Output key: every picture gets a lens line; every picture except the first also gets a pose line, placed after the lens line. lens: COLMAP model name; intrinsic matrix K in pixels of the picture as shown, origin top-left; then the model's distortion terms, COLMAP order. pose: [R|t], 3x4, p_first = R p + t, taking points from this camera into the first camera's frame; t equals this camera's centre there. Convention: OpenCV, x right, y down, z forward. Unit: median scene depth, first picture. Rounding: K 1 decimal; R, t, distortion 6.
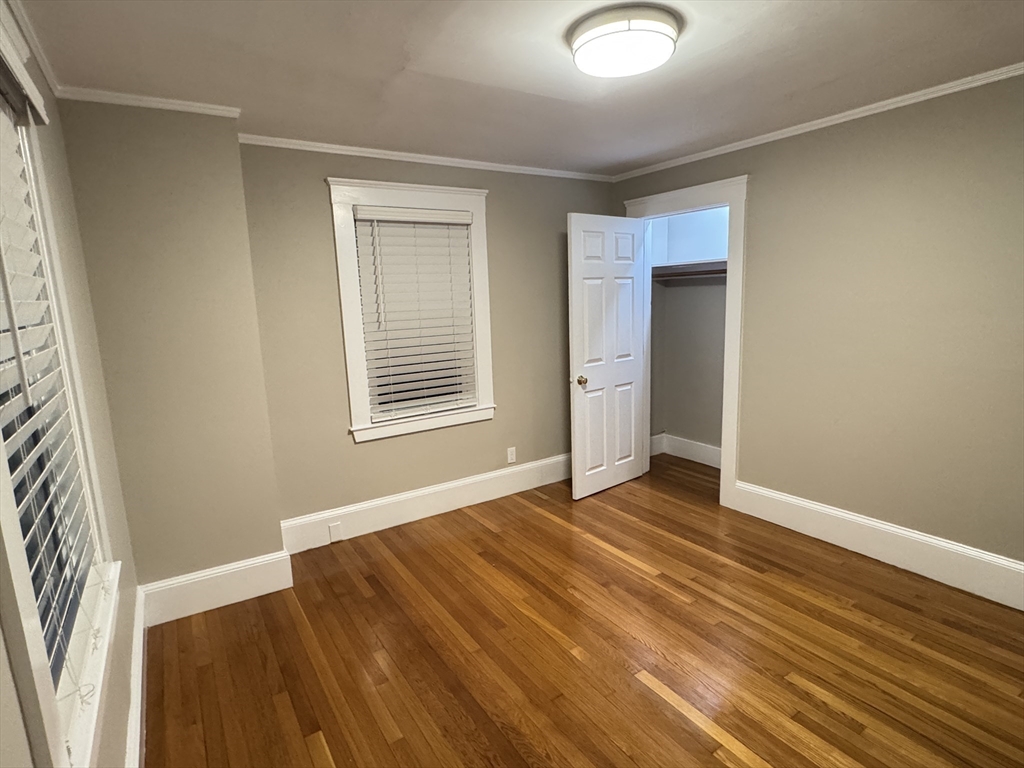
lens RADIAL K [[537.6, 0, 509.4], [0, 537.6, 385.1], [0, 0, 1]] dist [0.007835, 0.001668]
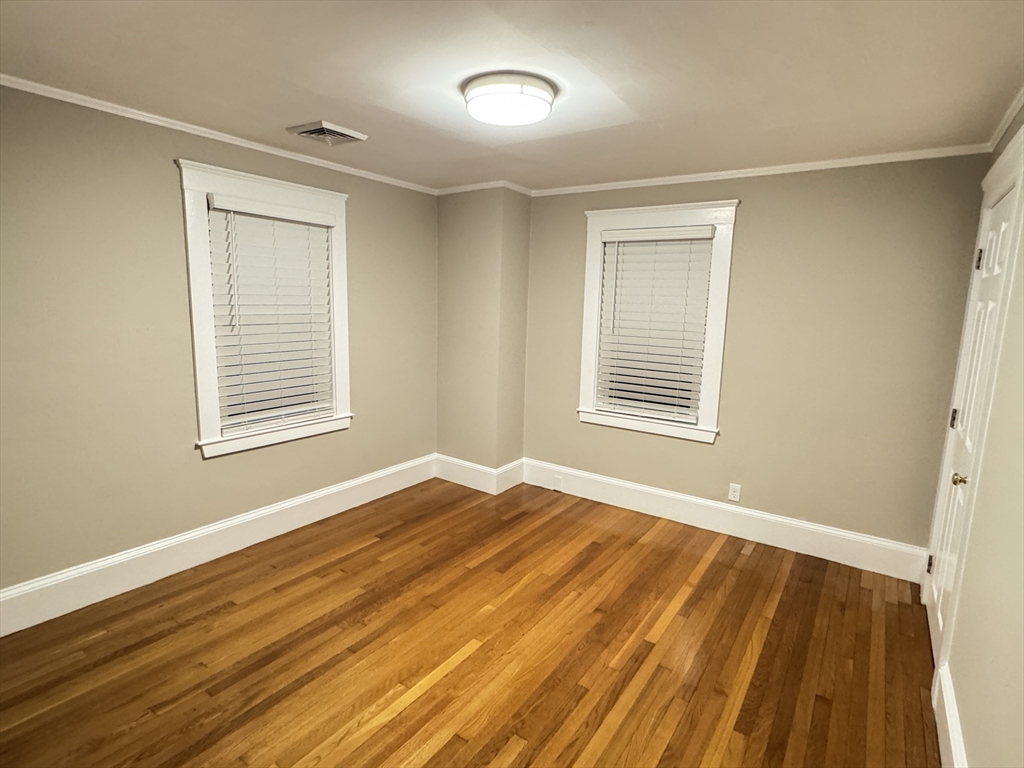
lens RADIAL K [[537.6, 0, 509.2], [0, 537.6, 384.0], [0, 0, 1]] dist [0.007835, 0.001668]
pose [[0.381231, 0.189783, -0.904790, 0.762632], [-0.194585, 0.973250, 0.122155, -0.096710], [0.903770, 0.129489, 0.407962, 0.331236]]
